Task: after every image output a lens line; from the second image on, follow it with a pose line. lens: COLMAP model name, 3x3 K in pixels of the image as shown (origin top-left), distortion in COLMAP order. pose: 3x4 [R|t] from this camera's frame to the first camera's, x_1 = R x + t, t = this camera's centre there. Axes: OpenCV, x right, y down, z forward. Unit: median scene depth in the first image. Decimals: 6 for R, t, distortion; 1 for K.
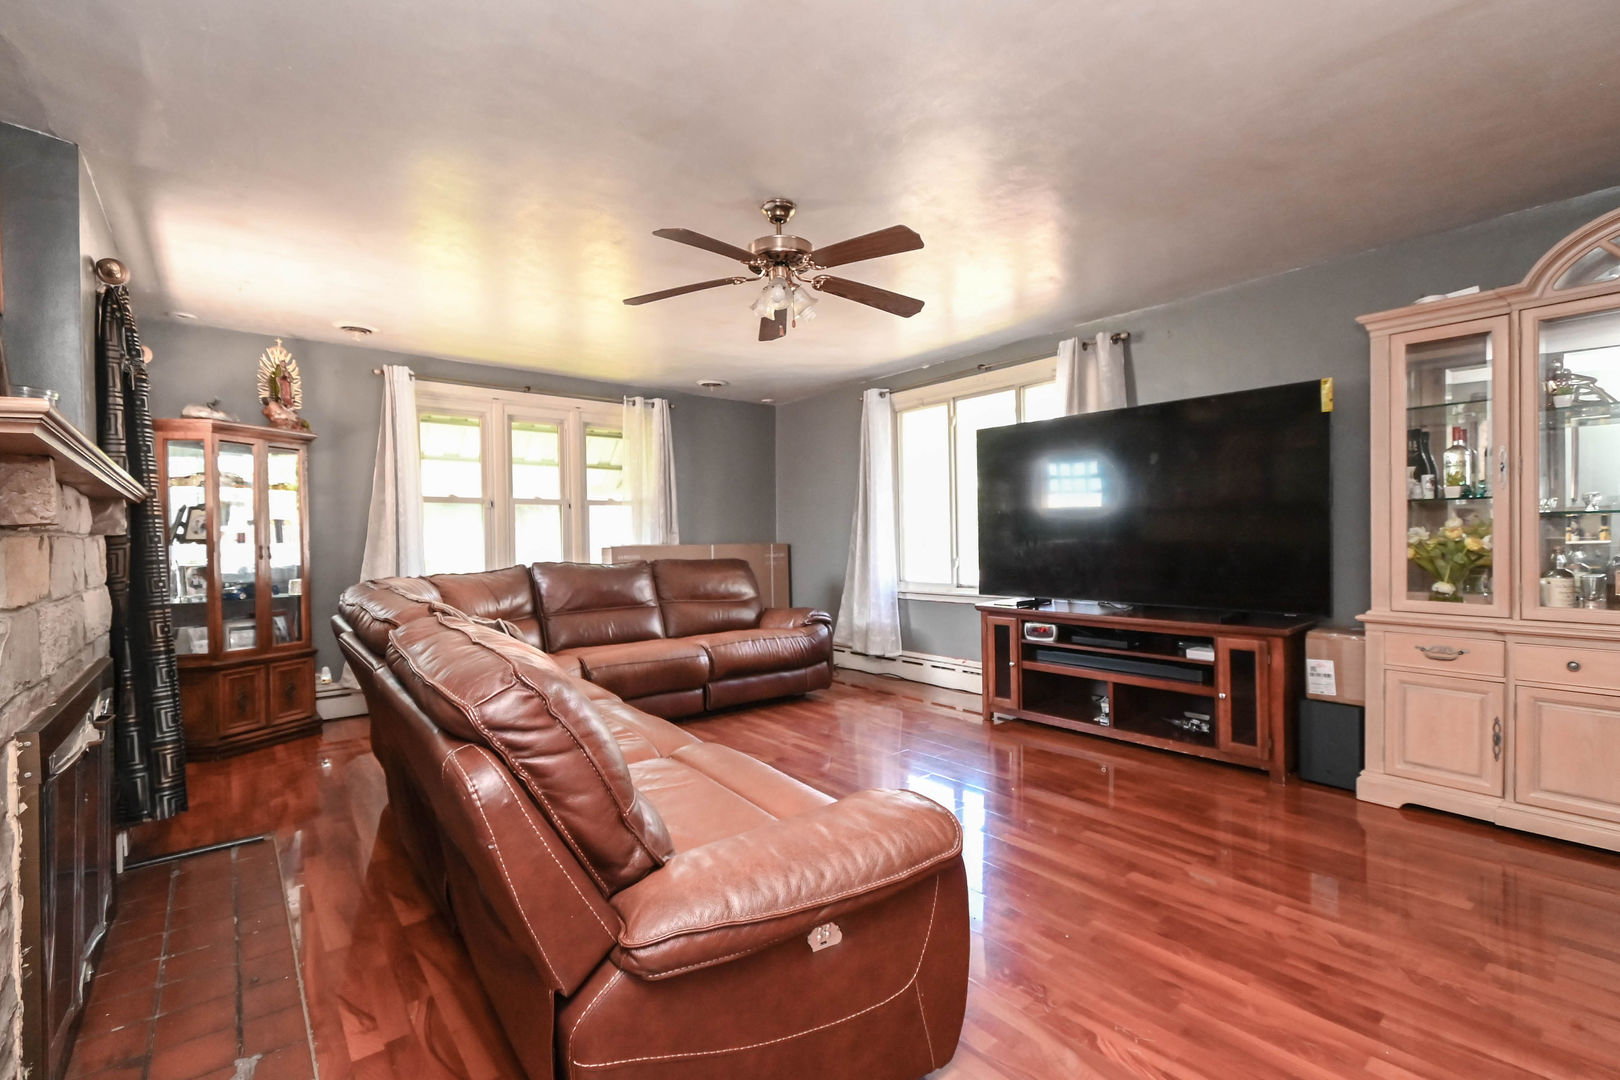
lens RADIAL K [[722.4, 0, 807.4], [0, 722.4, 541.7], [0, 0, 1]] dist [0.007137, -0.004602]
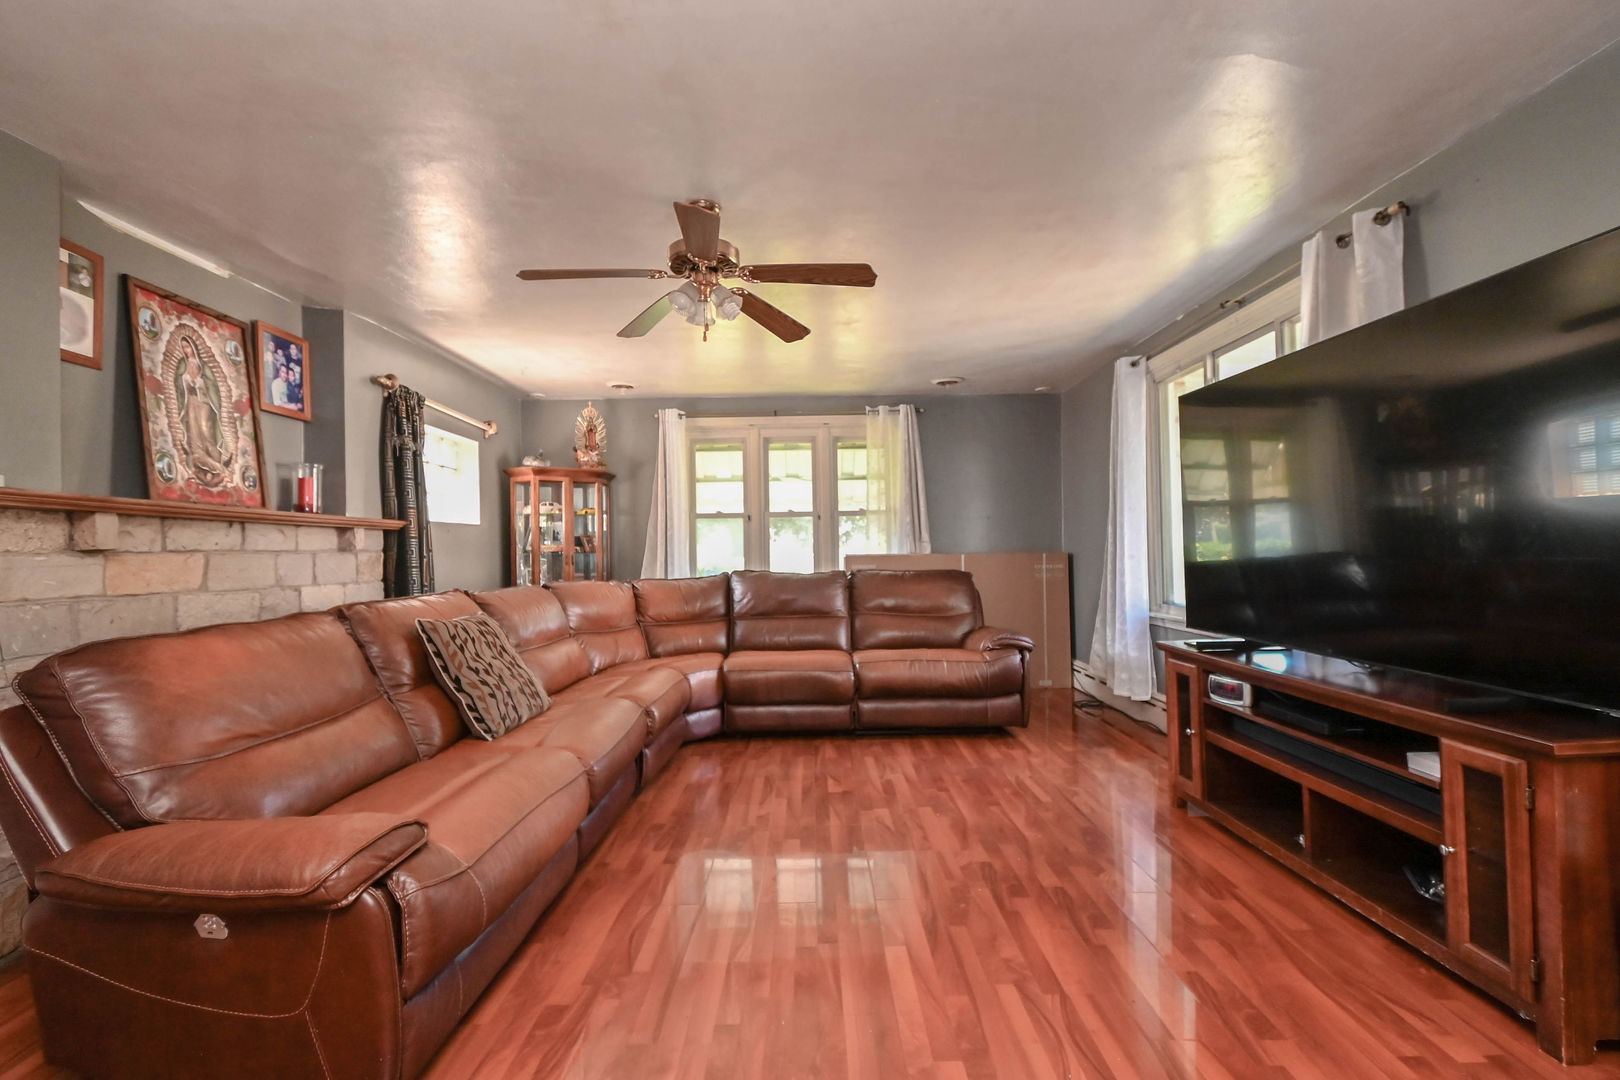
lens RADIAL K [[722.4, 0, 805.0], [0, 722.4, 543.9], [0, 0, 1]] dist [0.007137, -0.004602]
pose [[0.764635, -0.004463, -0.644448, 0.401273], [0.003049, 0.999990, -0.003307, -0.008105], [0.644457, 0.000564, 0.764641, 0.208688]]
